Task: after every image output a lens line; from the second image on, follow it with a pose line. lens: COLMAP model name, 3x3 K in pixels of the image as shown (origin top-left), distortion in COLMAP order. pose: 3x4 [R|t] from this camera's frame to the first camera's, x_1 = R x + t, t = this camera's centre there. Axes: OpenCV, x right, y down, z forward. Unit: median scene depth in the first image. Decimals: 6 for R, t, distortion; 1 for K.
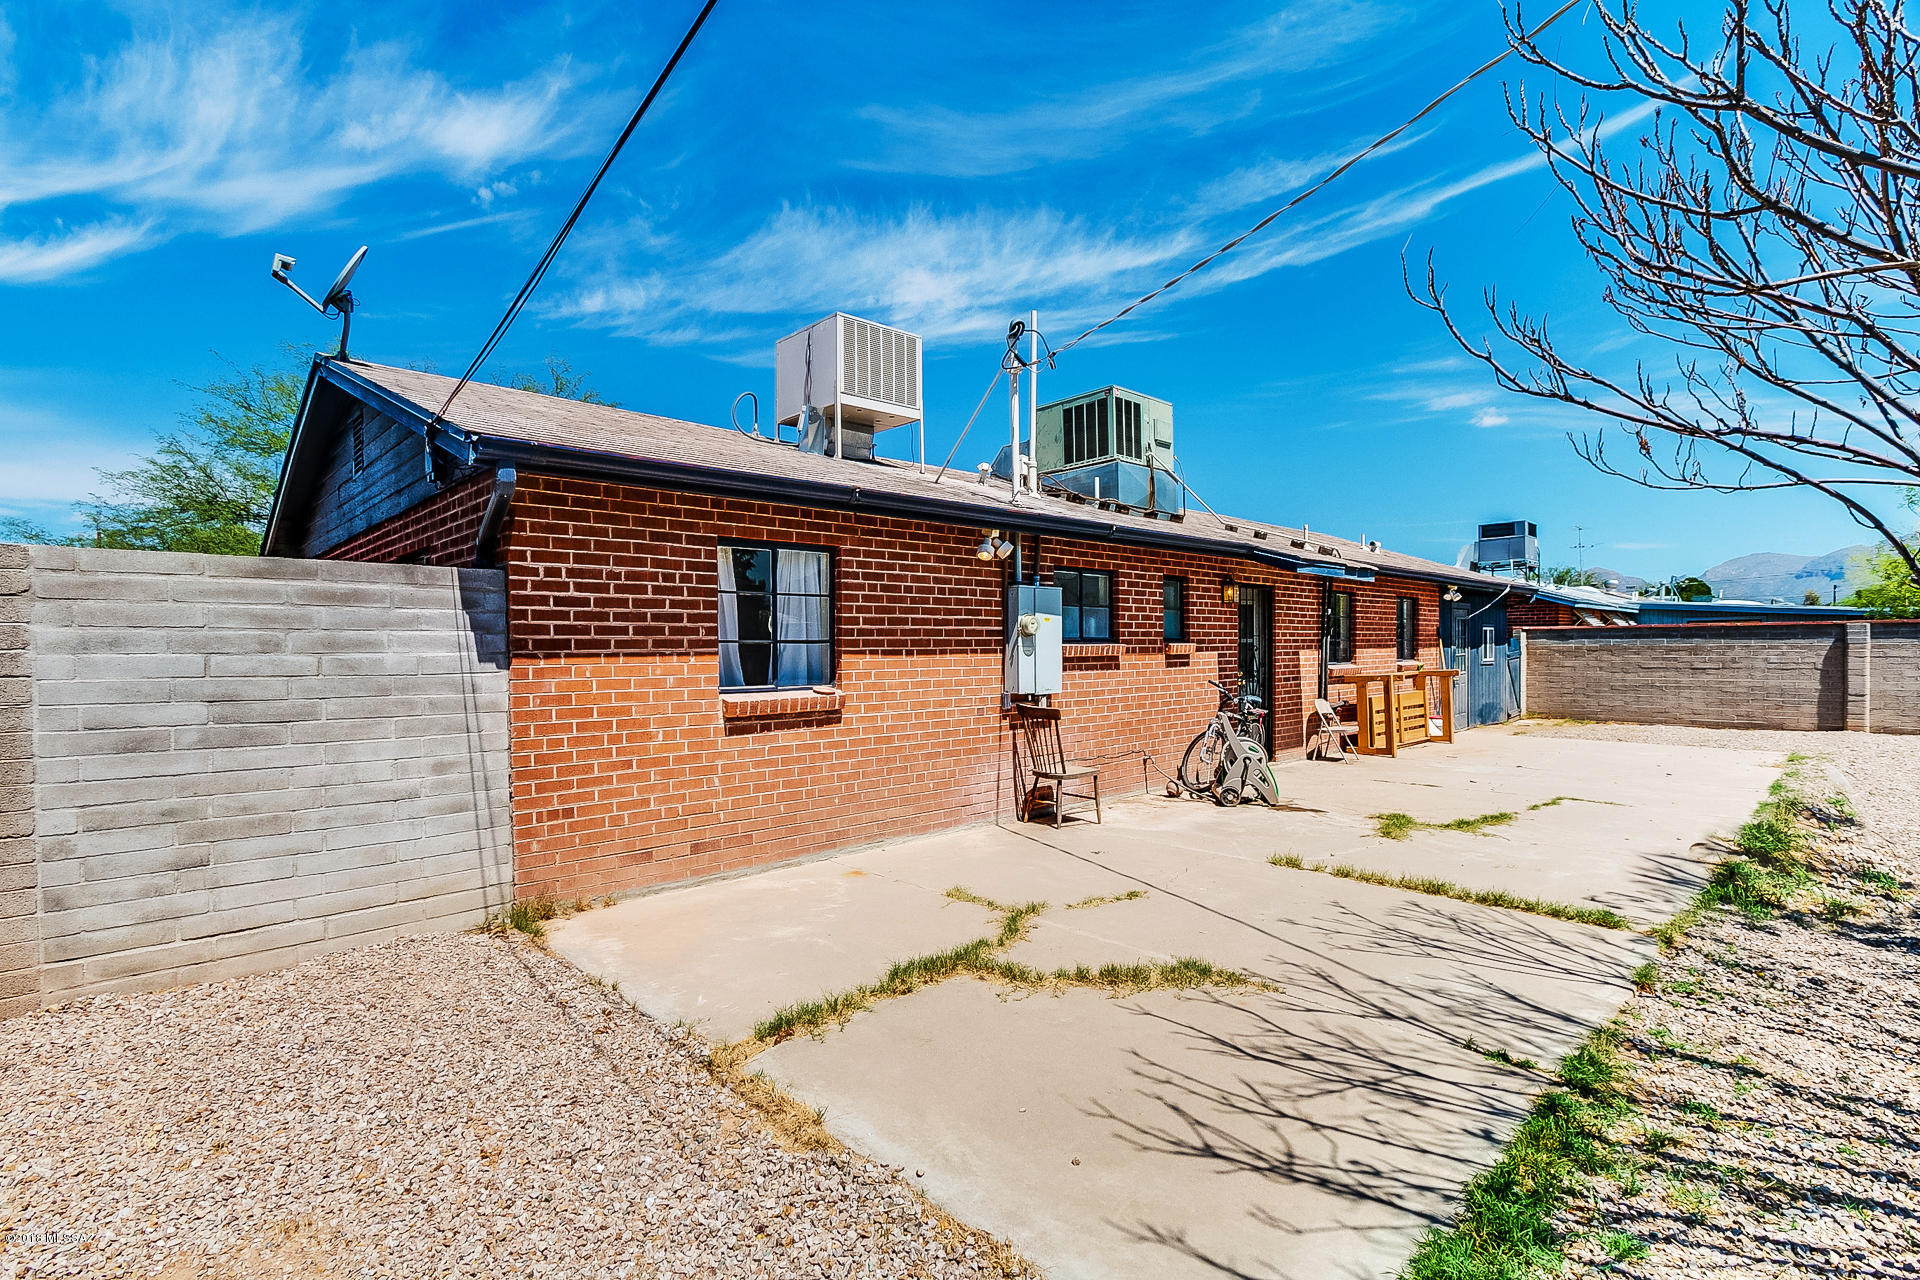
lens RADIAL K [[949.5, 0, 970.7], [0, 949.5, 647.6], [0, 0, 1]] dist [-0.028371, 0.009959]
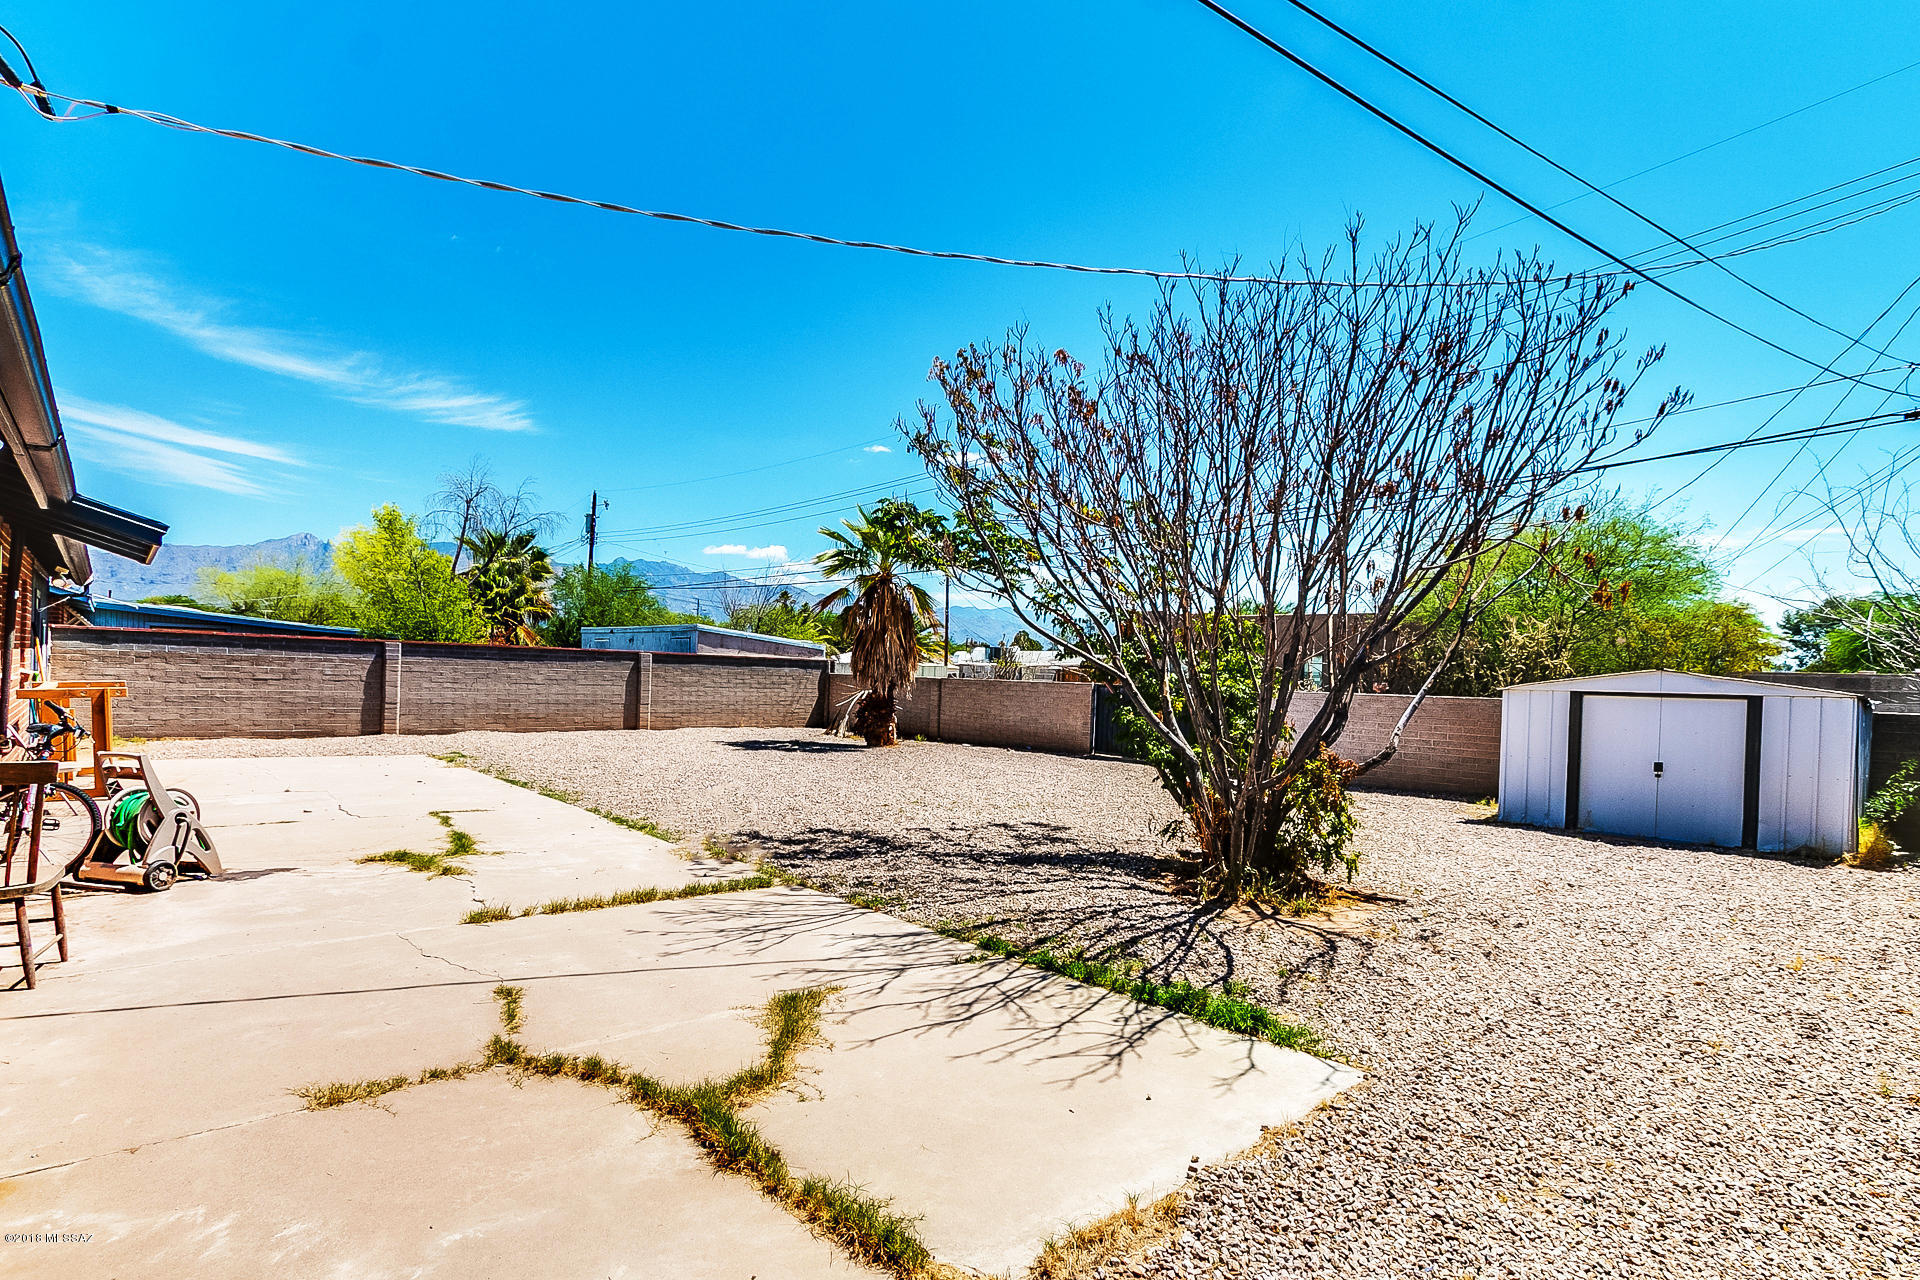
lens RADIAL K [[949.5, 0, 970.7], [0, 949.5, 647.6], [0, 0, 1]] dist [-0.028371, 0.009959]
pose [[-0.012278, 0.038761, 0.999173, -0.592107], [-0.035700, 0.998594, -0.039177, 0.002021], [-0.999287, -0.036152, -0.010877, 0.648436]]
